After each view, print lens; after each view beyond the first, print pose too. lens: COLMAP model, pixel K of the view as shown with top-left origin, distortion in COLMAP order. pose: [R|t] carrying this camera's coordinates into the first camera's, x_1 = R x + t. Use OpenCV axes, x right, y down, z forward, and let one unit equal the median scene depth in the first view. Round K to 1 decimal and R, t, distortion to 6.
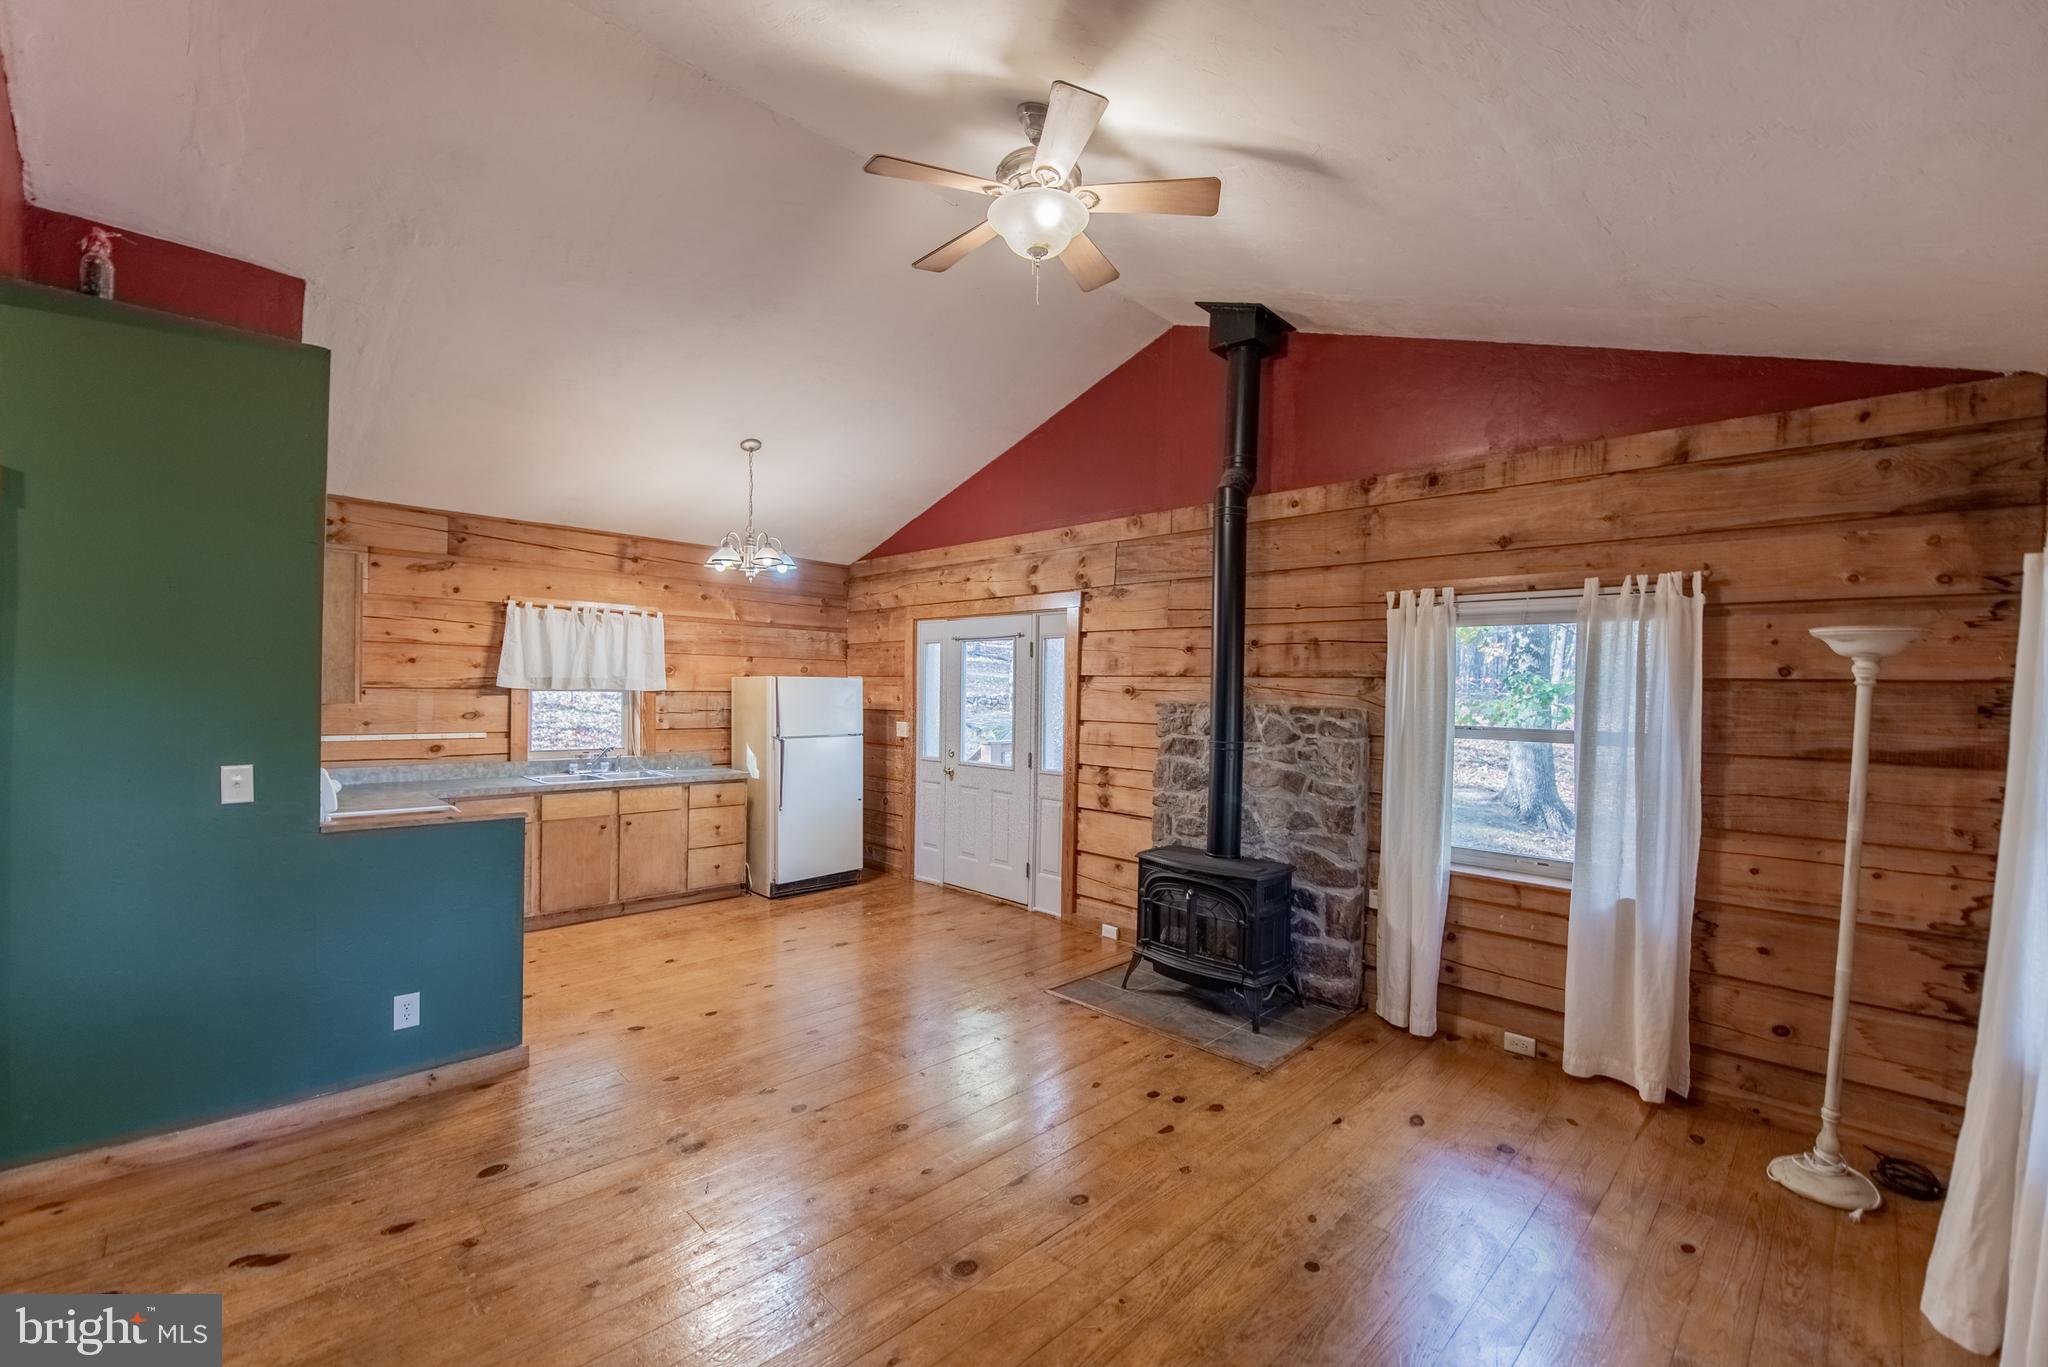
lens RADIAL K [[842.7, 0, 1026.8], [0, 842.7, 695.1], [0, 0, 1]] dist [-0.009994, -0.004059]
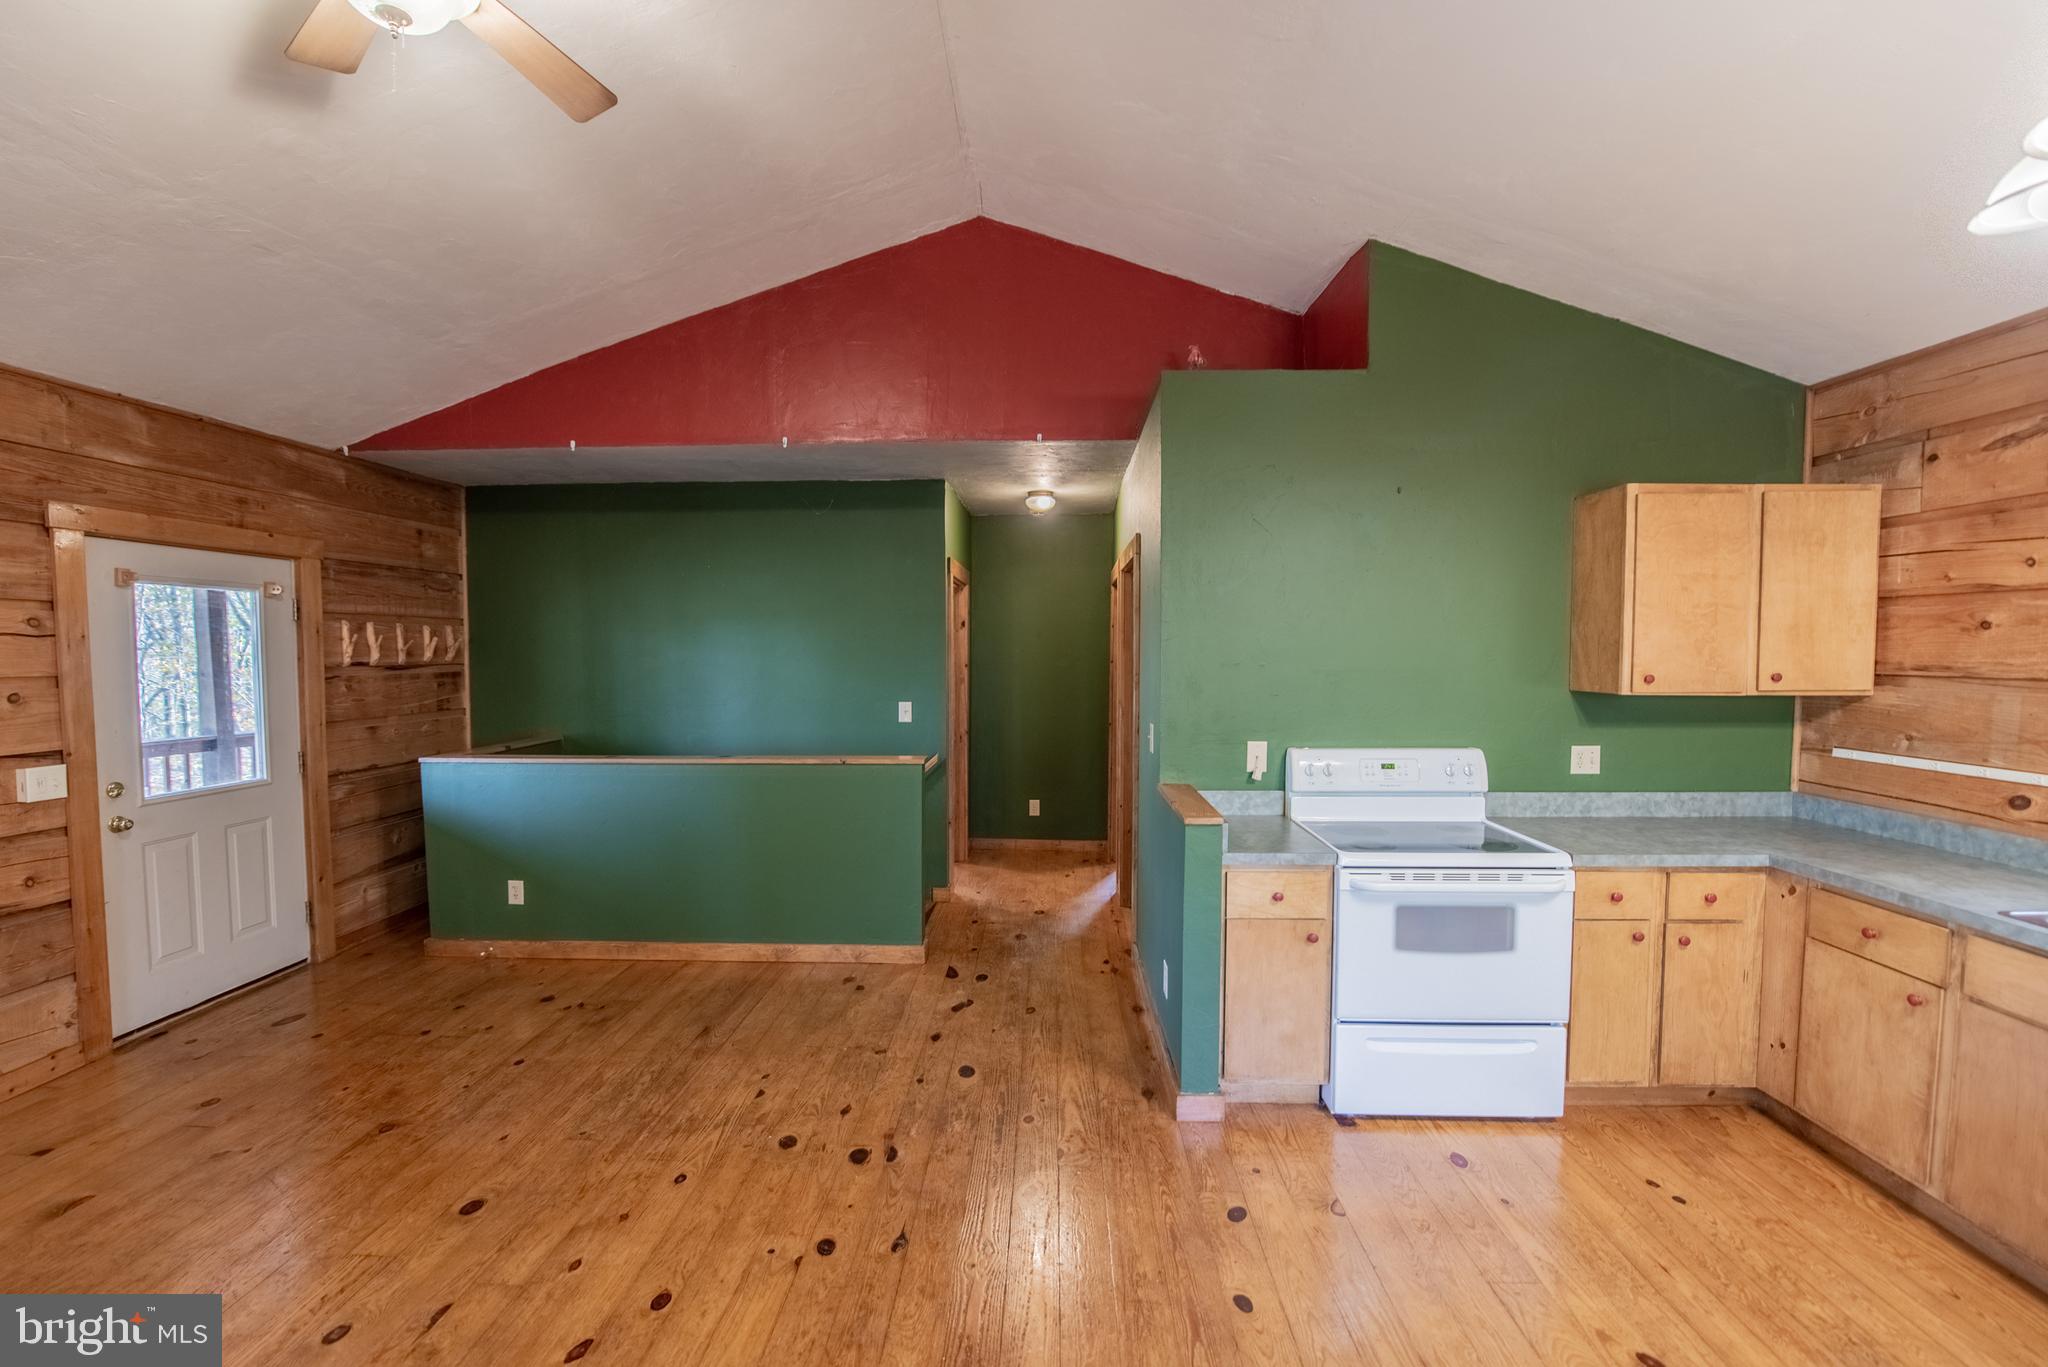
lens RADIAL K [[829.8, 0, 1016.6], [0, 829.8, 687.2], [0, 0, 1]] dist [-0.016636, -0.002341]
pose [[-0.738898, 0.013664, -0.673679, 0.044602], [-0.018939, 0.998978, 0.041035, -0.011790], [0.673551, 0.043080, -0.737884, 0.933714]]
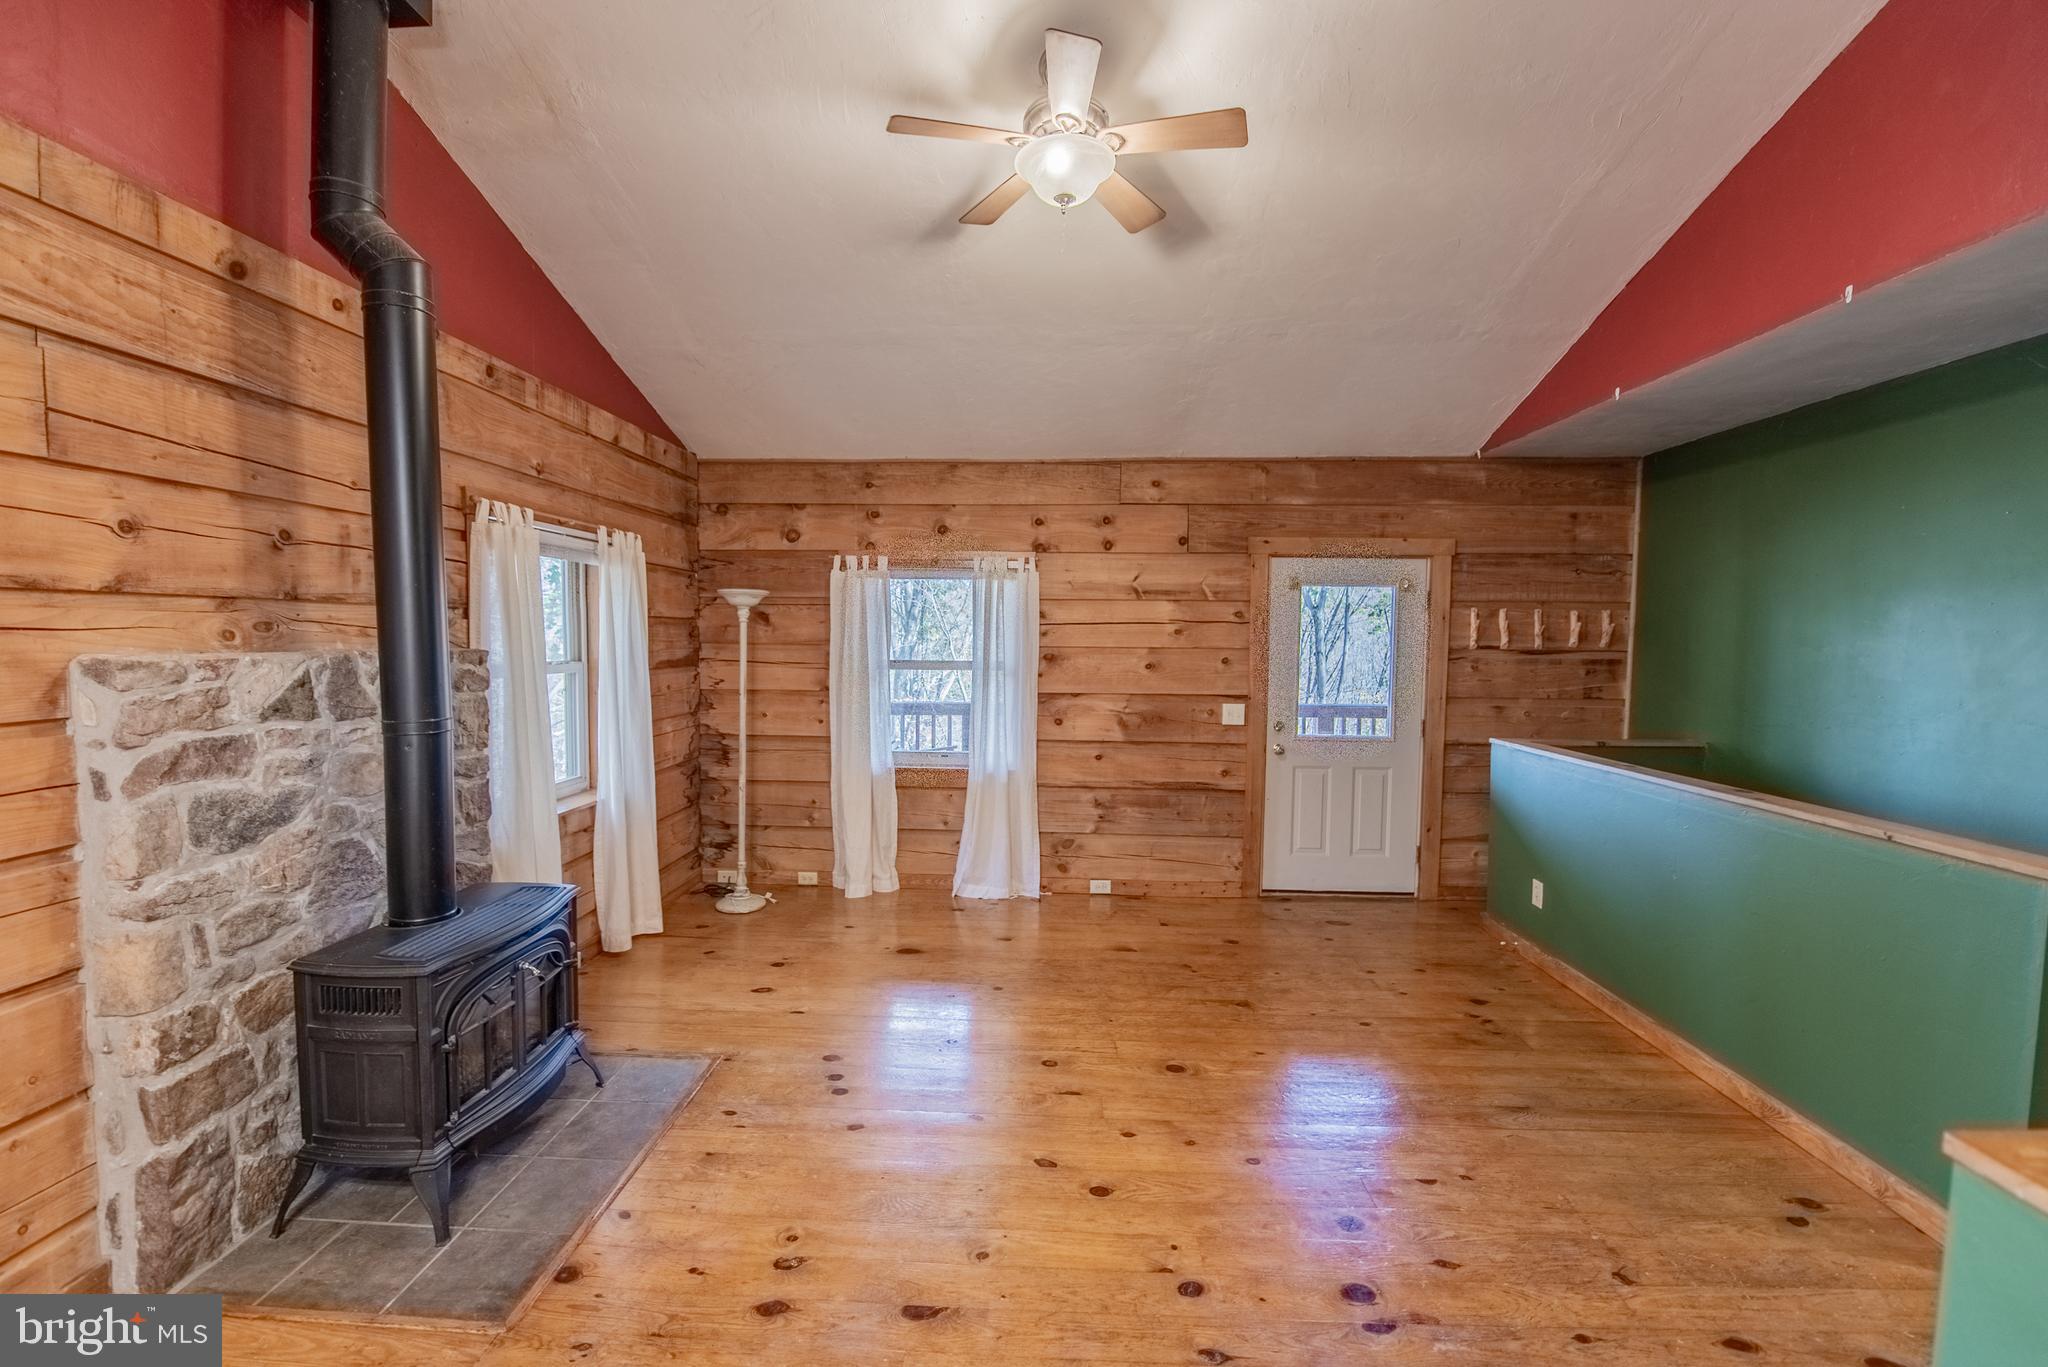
lens RADIAL K [[842.5, 0, 1016.3], [0, 842.5, 676.6], [0, 0, 1]] dist [-0.014253, -0.003156]
pose [[-0.669795, -0.060762, 0.740056, -0.366098], [-0.013151, 0.997461, 0.069994, -0.014406], [-0.742430, 0.037149, -0.668893, 0.878008]]
